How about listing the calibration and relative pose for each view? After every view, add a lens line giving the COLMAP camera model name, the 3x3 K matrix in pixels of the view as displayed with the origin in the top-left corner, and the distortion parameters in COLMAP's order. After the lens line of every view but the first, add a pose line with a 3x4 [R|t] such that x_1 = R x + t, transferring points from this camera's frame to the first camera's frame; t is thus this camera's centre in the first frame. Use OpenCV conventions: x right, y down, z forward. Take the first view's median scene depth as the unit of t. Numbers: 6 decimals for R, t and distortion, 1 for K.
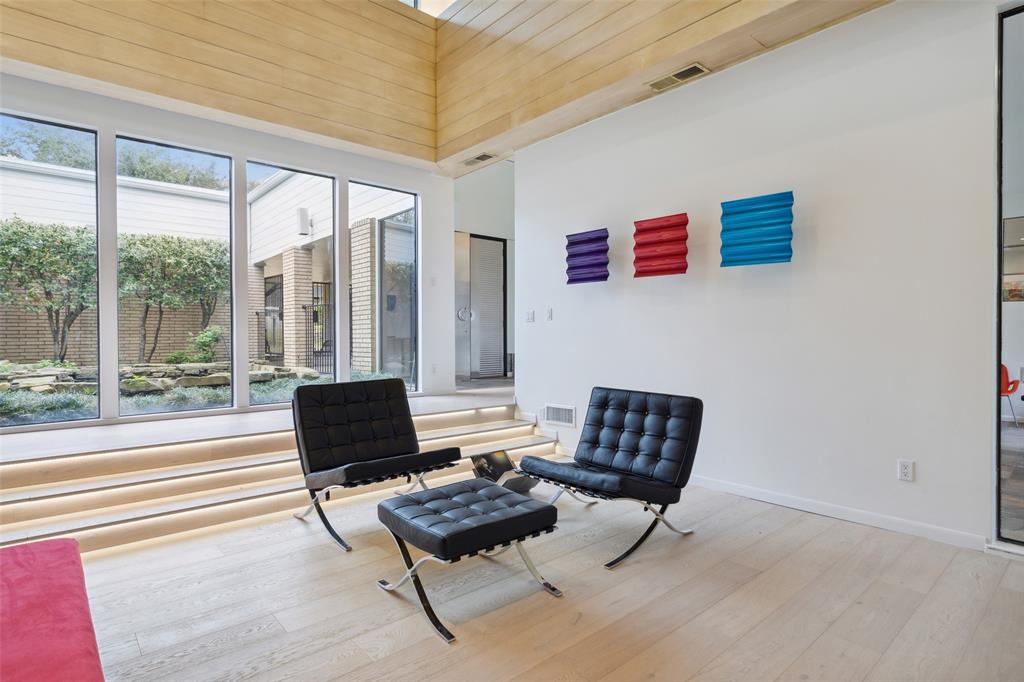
lens RADIAL K [[546.2, 0, 504.3], [0, 546.2, 344.5], [0, 0, 1]] dist [0.004332, 0.001244]
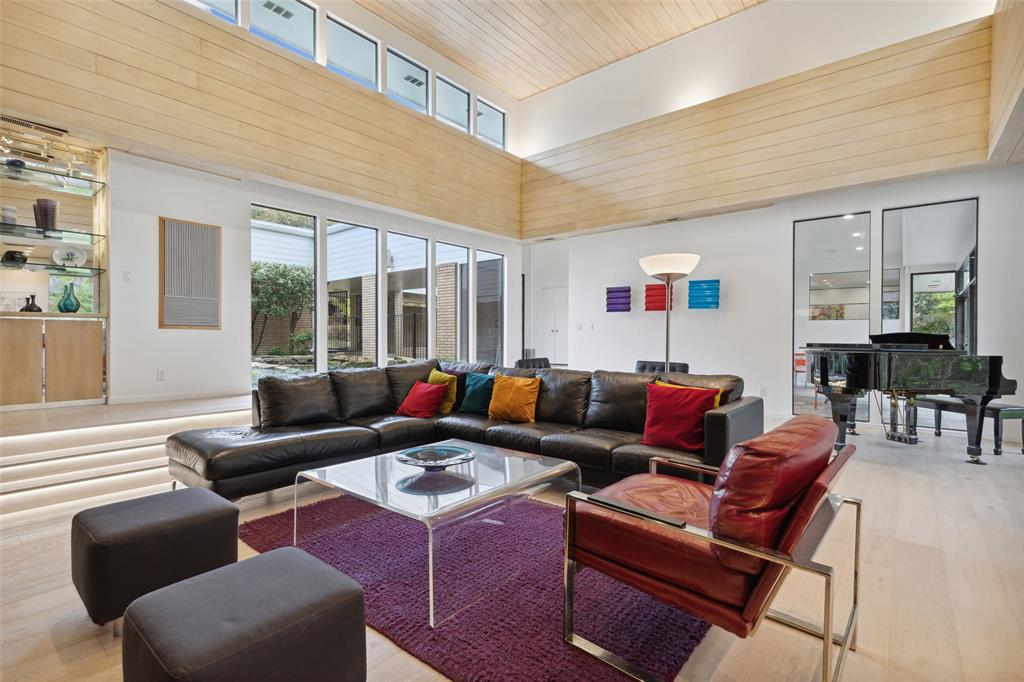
lens RADIAL K [[473.2, 0, 513.5], [0, 473.2, 342.9], [0, 0, 1]] dist [0.009832, -0.002498]
pose [[0.985511, 0.003953, 0.169563, -0.491642], [-0.004111, 0.999991, 0.000584, 0.002004], [-0.169559, -0.001273, 0.985519, -0.617500]]
